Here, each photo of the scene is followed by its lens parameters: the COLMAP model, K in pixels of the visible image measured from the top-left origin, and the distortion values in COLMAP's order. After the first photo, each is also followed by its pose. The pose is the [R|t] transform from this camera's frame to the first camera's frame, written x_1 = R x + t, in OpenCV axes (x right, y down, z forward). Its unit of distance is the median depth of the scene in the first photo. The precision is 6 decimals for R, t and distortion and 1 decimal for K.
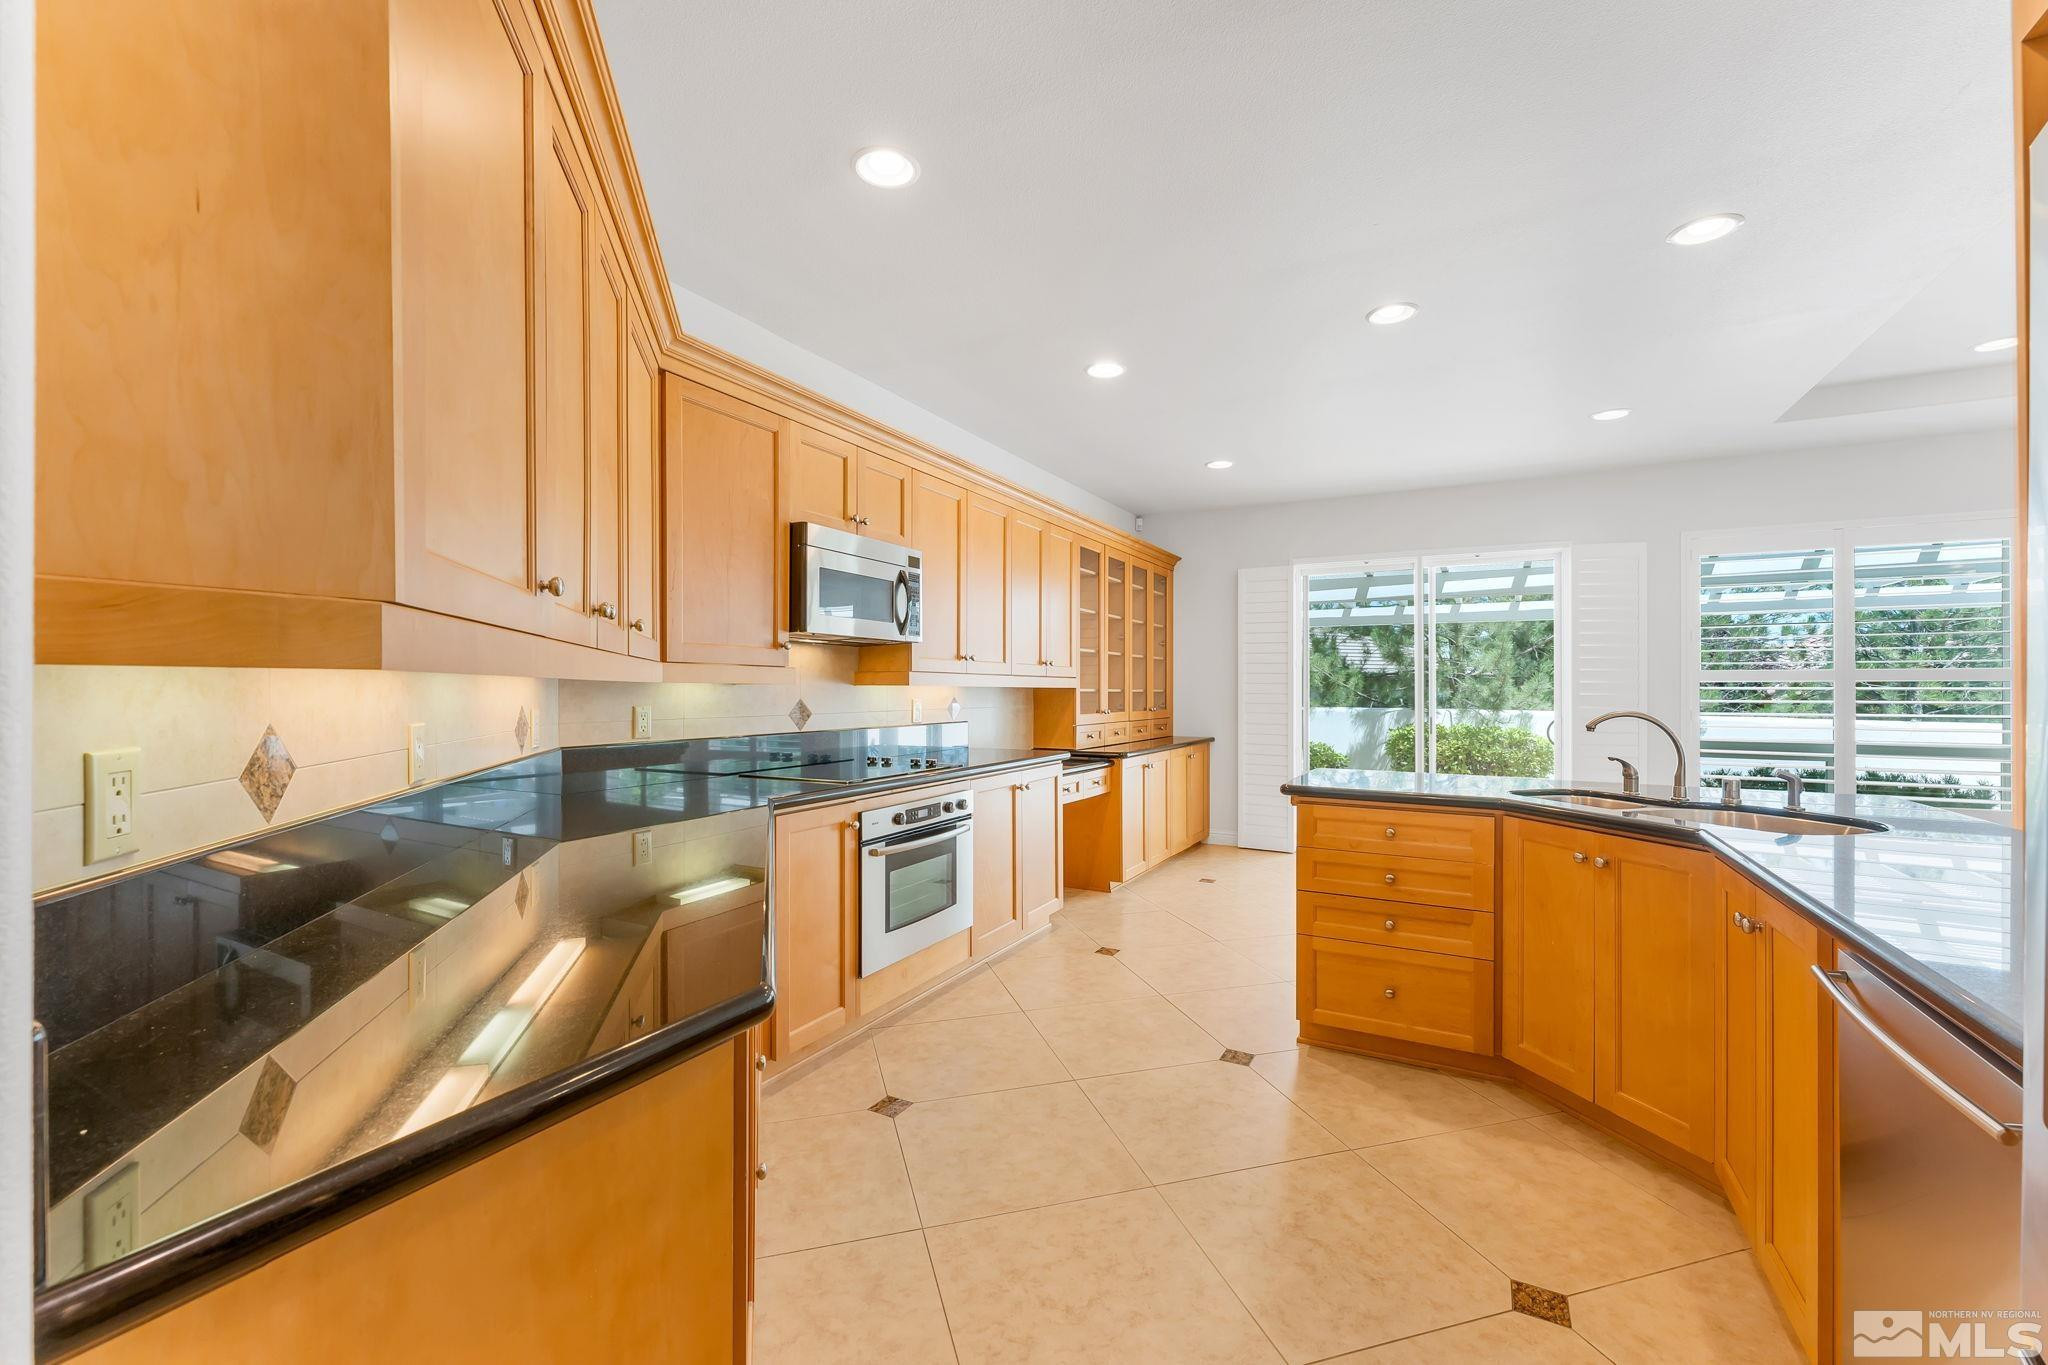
lens RADIAL K [[828.1, 0, 1024.0], [0, 828.1, 682.5], [0, 0, 1]] dist [-0.017995, -0.000046]
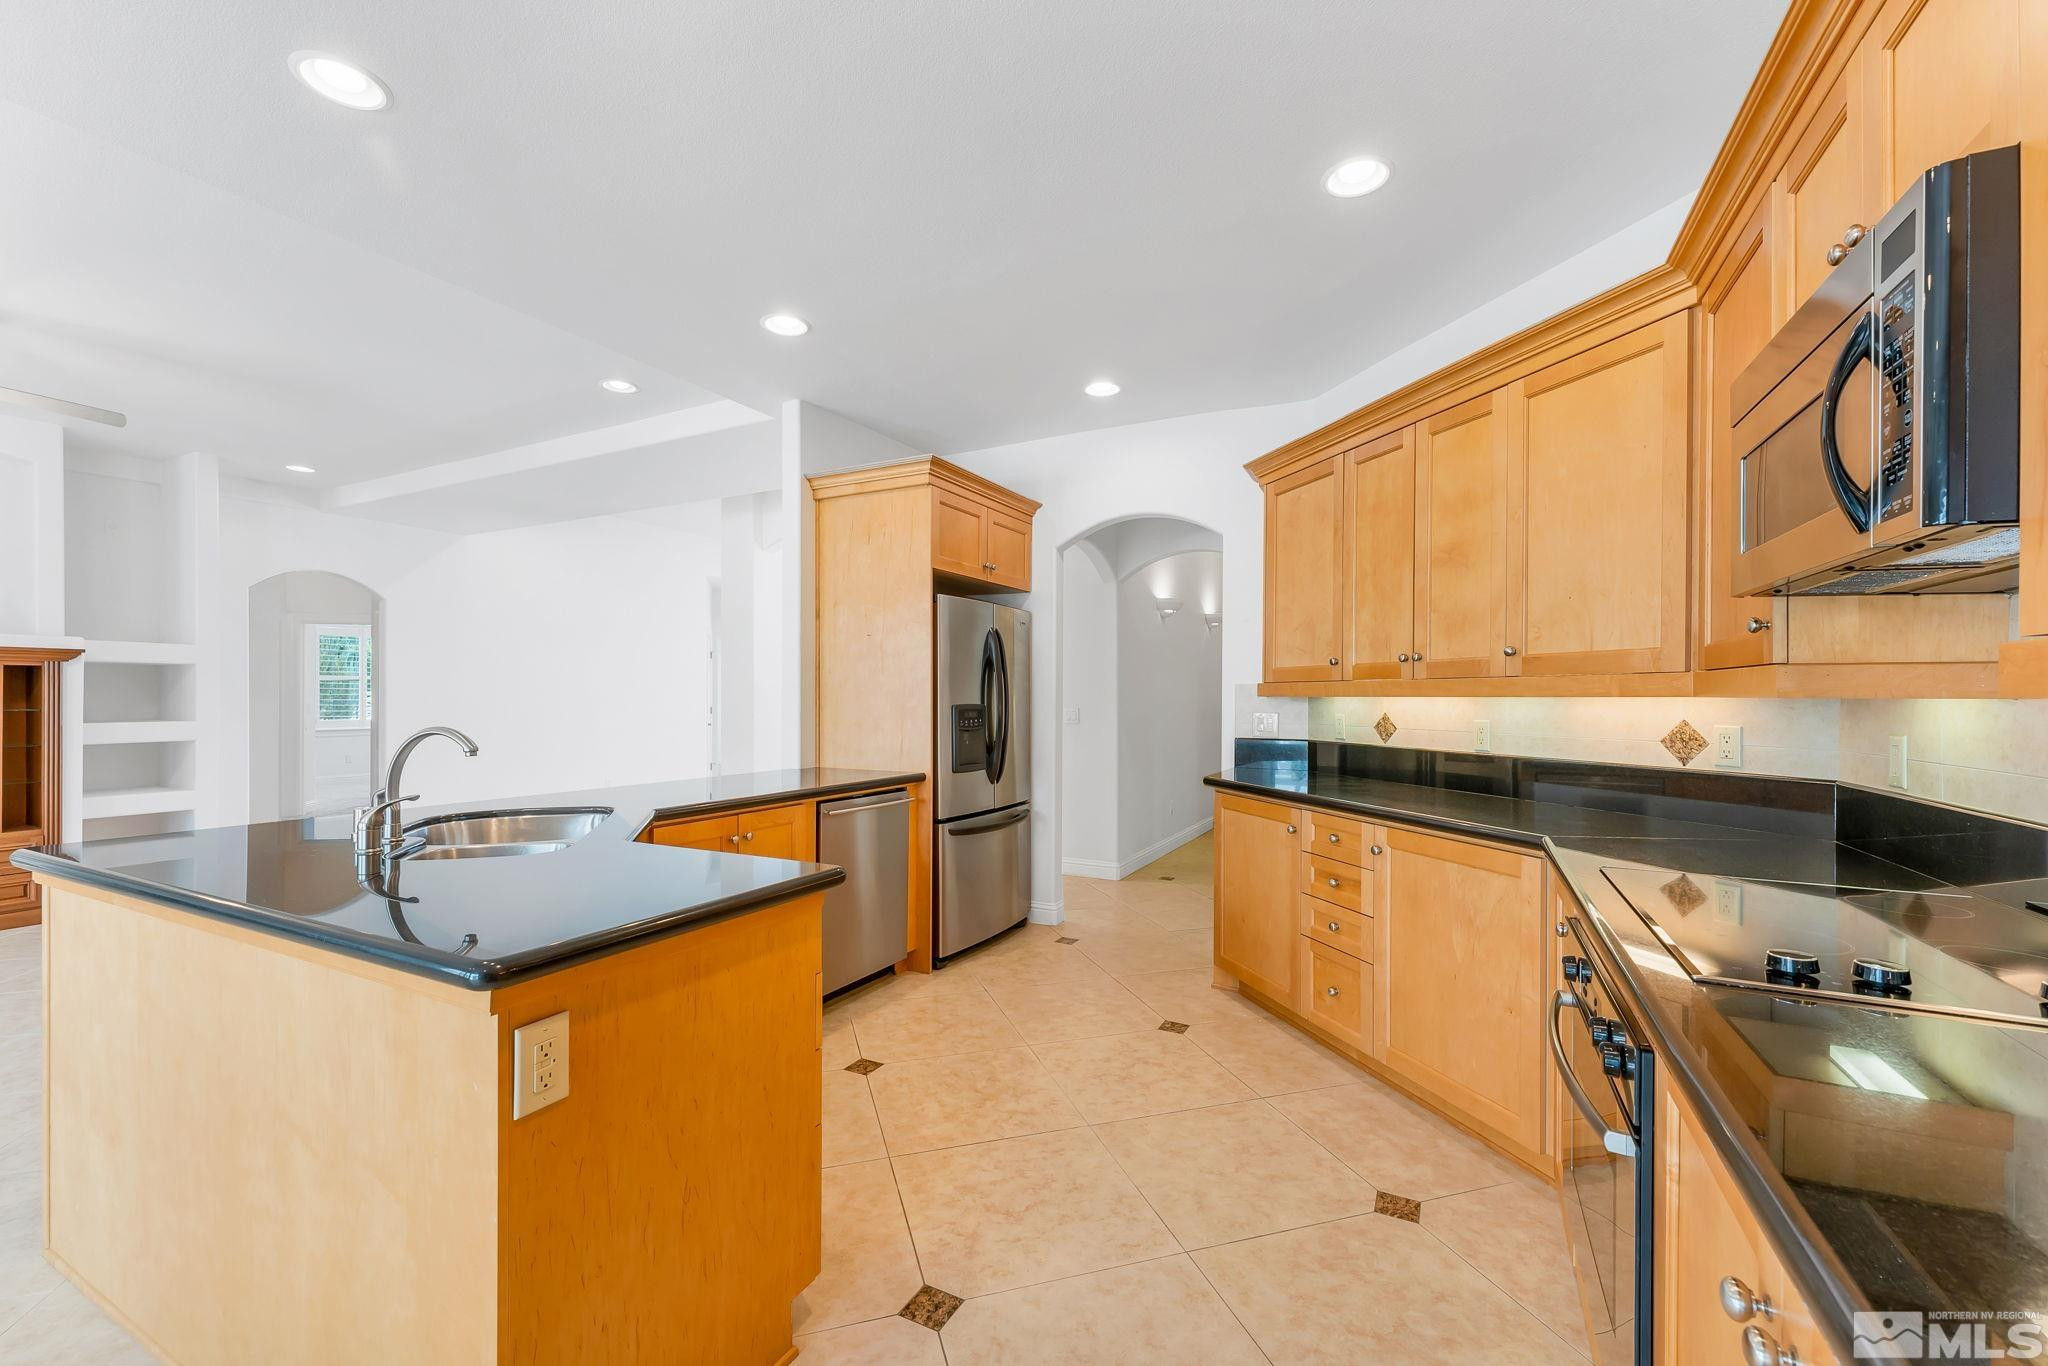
lens RADIAL K [[821.3, 0, 1021.2], [0, 821.3, 697.2], [0, 0, 1]] dist [-0.000616, -0.000167]
pose [[-0.999798, -0.006460, -0.019029, 0.158877], [-0.006351, 0.999963, -0.005791, 0.005870], [0.019066, -0.005669, -0.999802, 1.227413]]
